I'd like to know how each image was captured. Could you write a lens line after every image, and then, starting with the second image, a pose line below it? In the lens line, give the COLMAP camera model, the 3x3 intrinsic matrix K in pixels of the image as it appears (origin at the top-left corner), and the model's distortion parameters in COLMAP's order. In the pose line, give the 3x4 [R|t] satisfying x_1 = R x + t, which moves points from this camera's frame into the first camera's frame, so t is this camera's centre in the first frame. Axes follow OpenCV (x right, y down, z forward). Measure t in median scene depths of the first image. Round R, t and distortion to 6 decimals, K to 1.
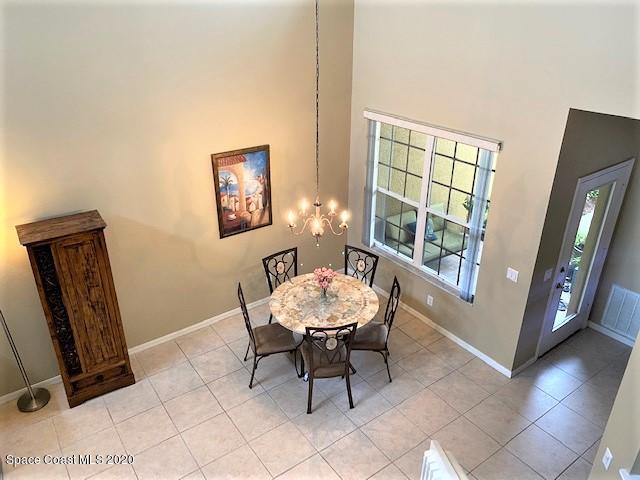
lens RADIAL K [[488.5, 0, 319.0], [0, 488.5, 229.9], [0, 0, 1]] dist [0.028095, -0.048111]
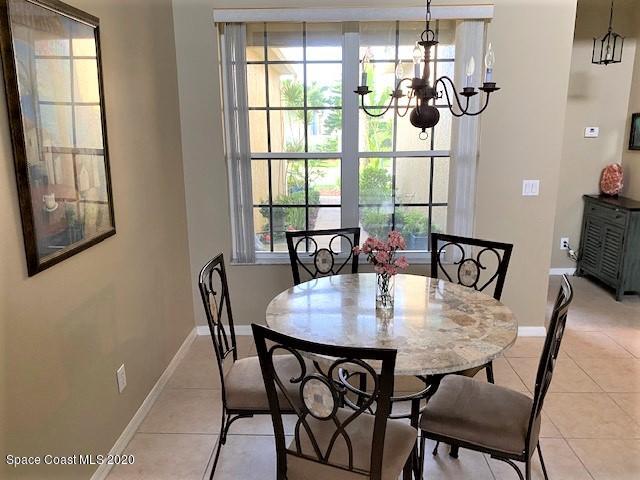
lens RADIAL K [[488.5, 0, 320.8], [0, 488.5, 236.8], [0, 0, 1]] dist [0.028095, -0.048111]
pose [[0.603797, -0.179762, 0.776604, -0.335371], [0.348809, 0.935600, -0.054629, 0.077762], [-0.716771, 0.303871, 0.627616, 0.682375]]
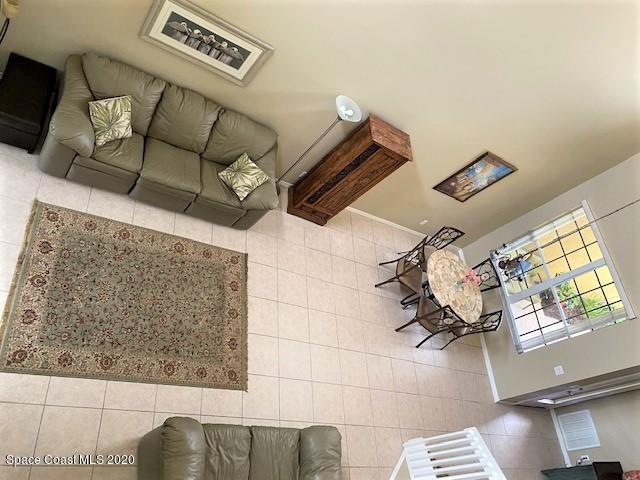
lens RADIAL K [[488.5, 0, 324.4], [0, 488.5, 233.3], [0, 0, 1]] dist [0.028095, -0.048111]
pose [[0.684512, 0.715495, 0.139679, -0.505919], [-0.719274, 0.631668, 0.289206, -0.076607], [0.118695, -0.298432, 0.947021, -0.303447]]
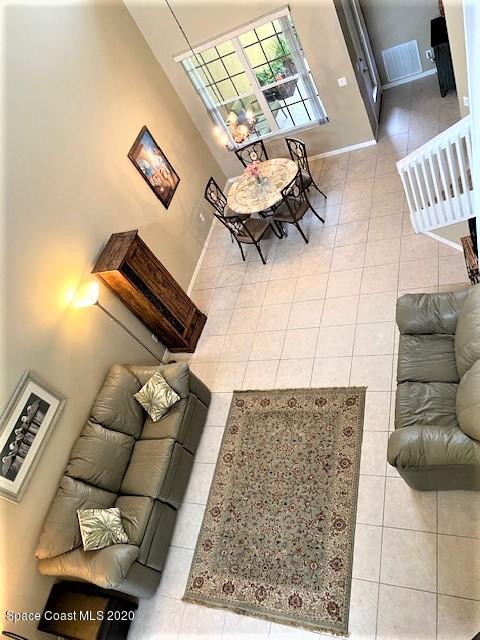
lens RADIAL K [[488.5, 0, 234.0], [0, 488.5, 316.8], [0, 0, 1]] dist [0.028095, -0.048111]
pose [[0.695369, -0.702200, 0.152896, -0.489611], [0.643703, 0.703187, 0.301953, -0.060526], [-0.319545, -0.111549, 0.940982, -0.327681]]
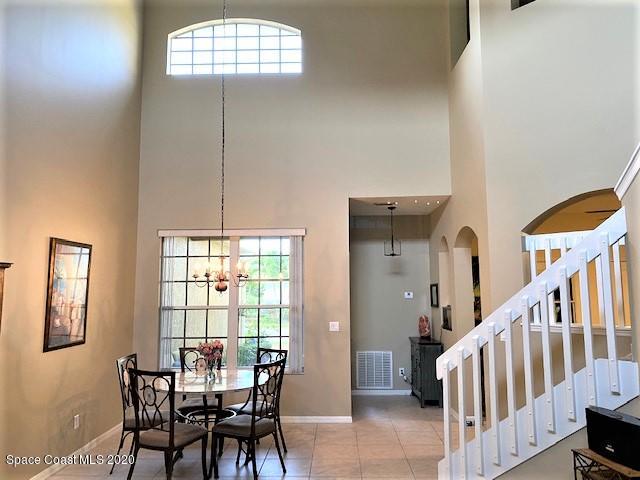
lens RADIAL K [[488.5, 0, 321.2], [0, 488.5, 235.0], [0, 0, 1]] dist [0.028095, -0.048111]
pose [[0.605586, 0.088729, 0.790818, -0.568672], [0.346200, 0.865419, -0.362209, 0.289817], [-0.716528, 0.493129, 0.493368, 0.242015]]
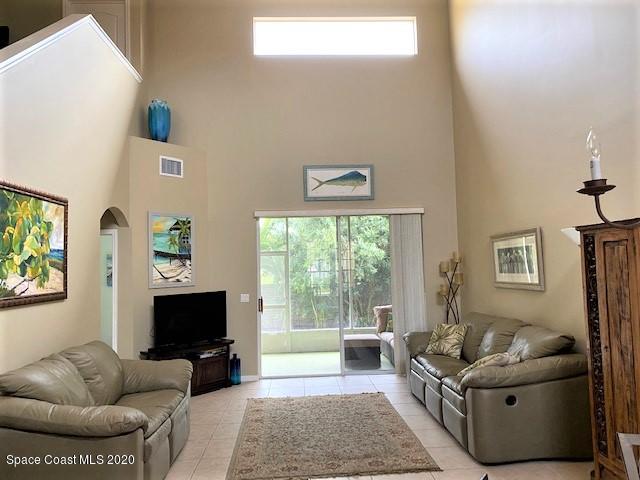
lens RADIAL K [[488.5, 0, 318.2], [0, 488.5, 238.2], [0, 0, 1]] dist [0.028095, -0.048111]
pose [[-0.548199, -0.030517, -0.835791, 0.239006], [-0.331817, 0.925253, 0.183857, 0.027204], [0.767708, 0.378120, -0.517349, 0.803908]]
